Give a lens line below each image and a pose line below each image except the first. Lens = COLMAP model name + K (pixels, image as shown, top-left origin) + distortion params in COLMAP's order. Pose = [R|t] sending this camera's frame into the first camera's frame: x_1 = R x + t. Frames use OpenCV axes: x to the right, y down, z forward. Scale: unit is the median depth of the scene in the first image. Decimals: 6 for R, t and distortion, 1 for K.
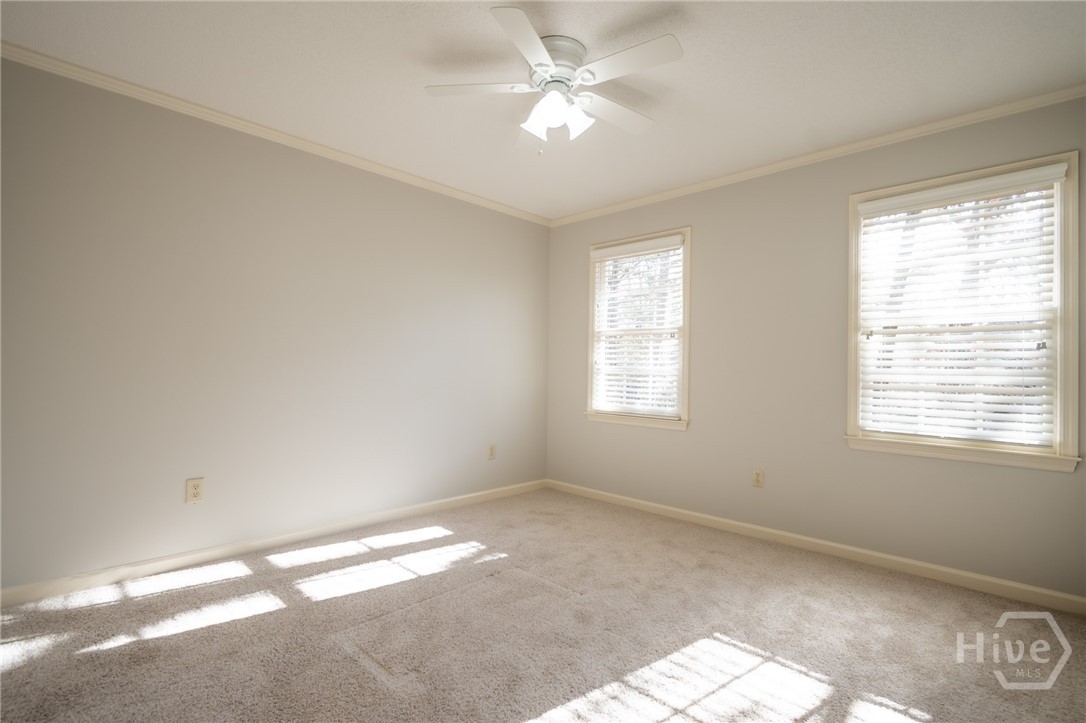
lens RADIAL K [[513.9, 0, 543.0], [0, 513.9, 361.5], [0, 0, 1]] dist [-0.001024, -0.000941]
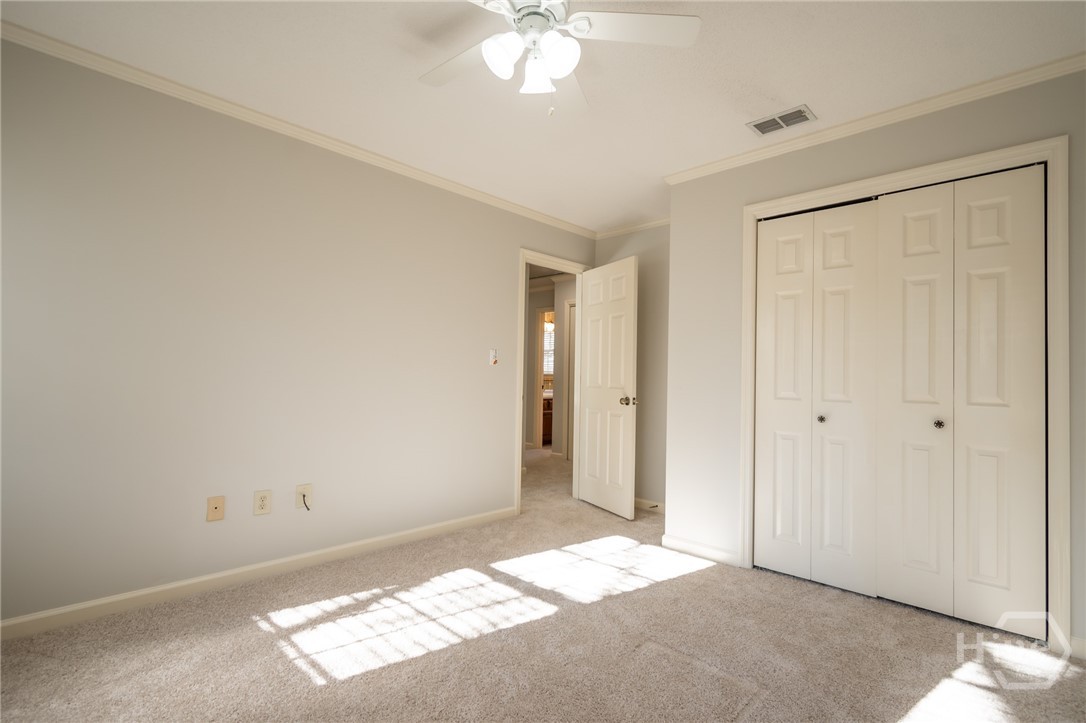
lens RADIAL K [[514.9, 0, 543.0], [0, 514.9, 361.5], [0, 0, 1]] dist [0.018545, -0.000026]
pose [[-0.999347, -0.033959, -0.012309, 0.003520], [-0.033498, 0.998794, -0.035892, 0.013572], [0.013513, -0.035456, -0.999280, 1.446896]]
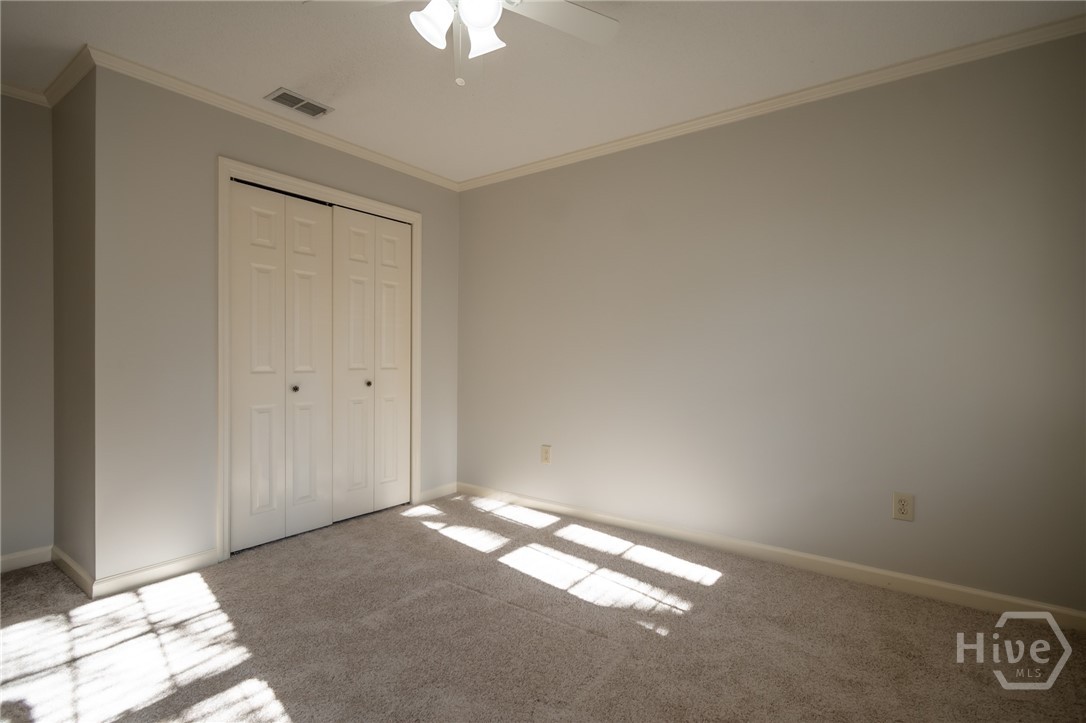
lens RADIAL K [[514.9, 0, 543.0], [0, 514.9, 361.5], [0, 0, 1]] dist [0.018545, -0.000026]
pose [[0.137027, -0.012549, -0.990488, 0.627202], [0.008471, 0.999898, -0.011496, 0.030205], [0.990531, -0.006815, 0.137120, 0.814204]]
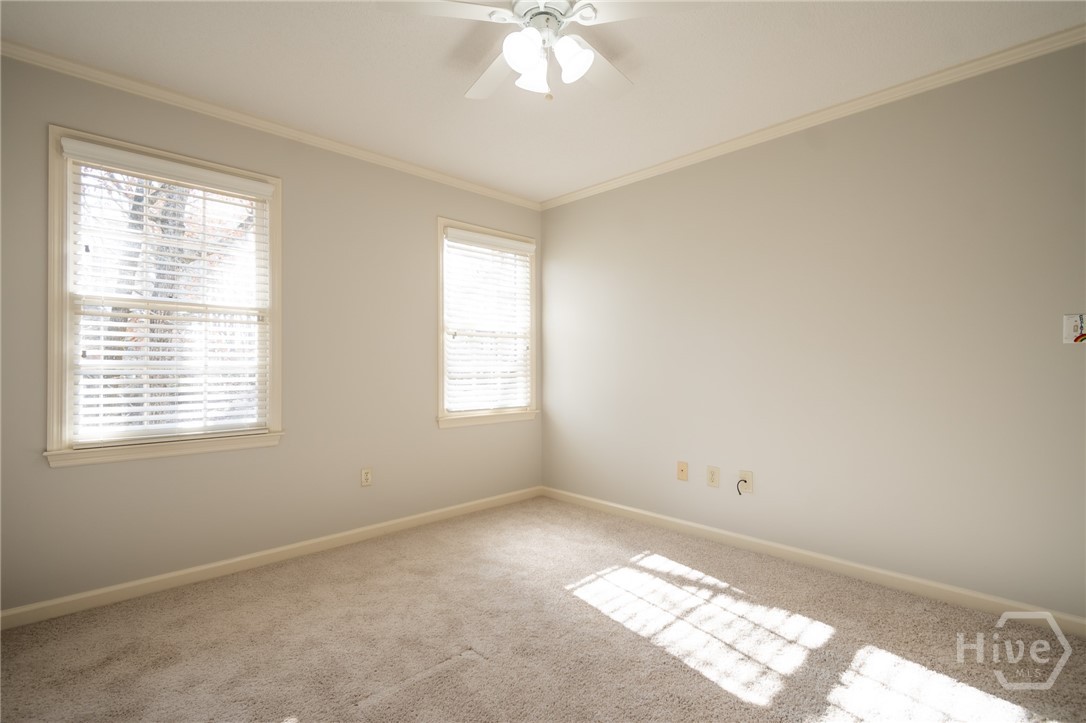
lens RADIAL K [[513.9, 0, 543.0], [0, 513.9, 361.5], [0, 0, 1]] dist [-0.001024, -0.000941]
pose [[0.023439, -0.003963, 0.999717, -0.643692], [-0.007533, 0.999963, 0.004141, 0.005881], [-0.999697, -0.007628, 0.023408, 0.790966]]
